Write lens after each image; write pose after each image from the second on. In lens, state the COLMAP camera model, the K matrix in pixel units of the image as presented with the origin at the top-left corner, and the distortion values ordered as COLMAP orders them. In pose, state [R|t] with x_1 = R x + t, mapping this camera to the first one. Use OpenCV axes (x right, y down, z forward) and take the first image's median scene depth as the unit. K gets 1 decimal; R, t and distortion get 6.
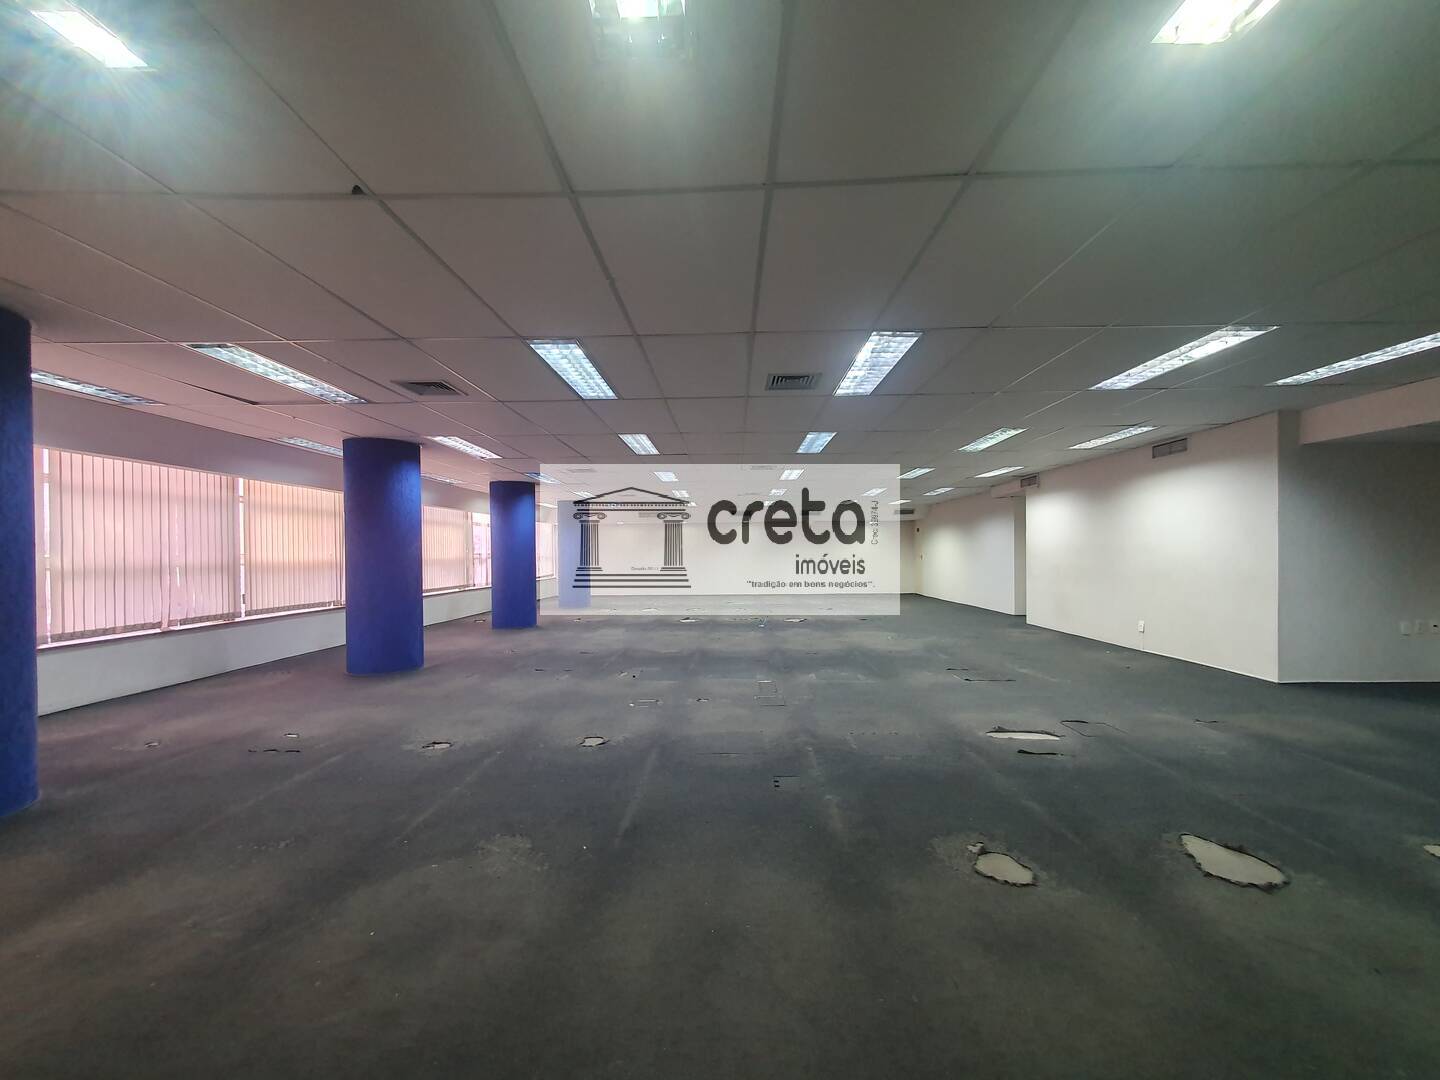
lens RADIAL K [[573.8, 0, 721.8], [0, 573.8, 545.1], [0, 0, 1]] dist [0.007849, 0.000502]
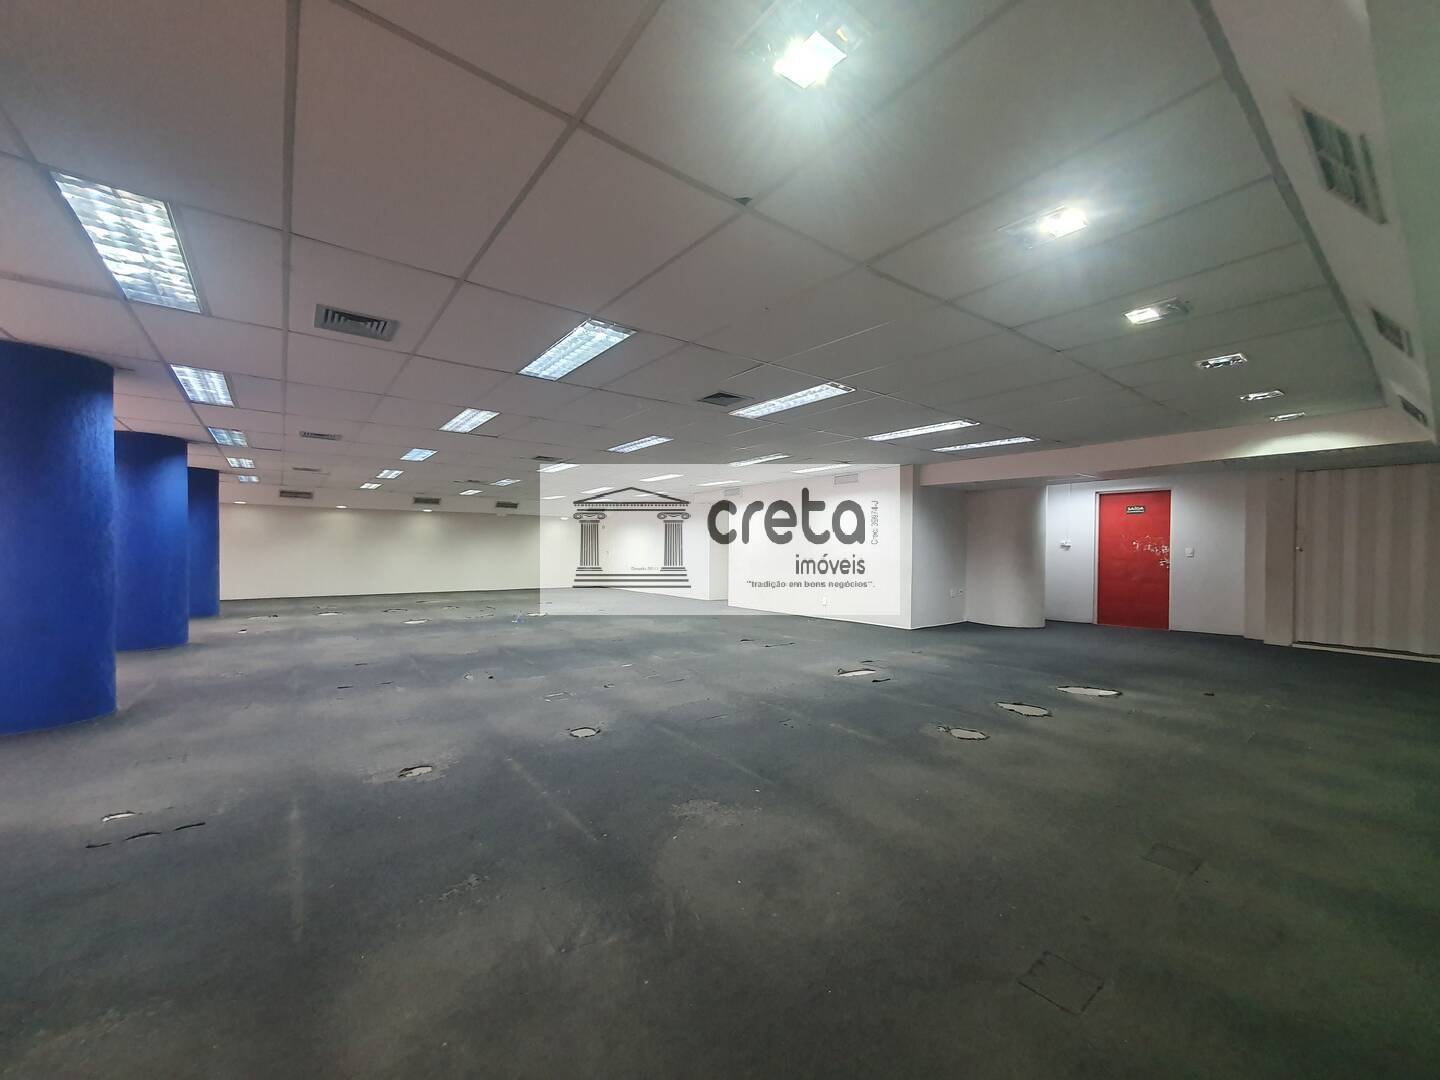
lens RADIAL K [[573.8, 0, 743.8], [0, 573.8, 545.7], [0, 0, 1]] dist [0.007849, 0.000502]
pose [[0.765338, 0.021044, 0.643285, -0.711123], [-0.031212, 0.999503, 0.004437, 0.009861], [-0.642872, -0.023474, 0.765614, 0.083636]]
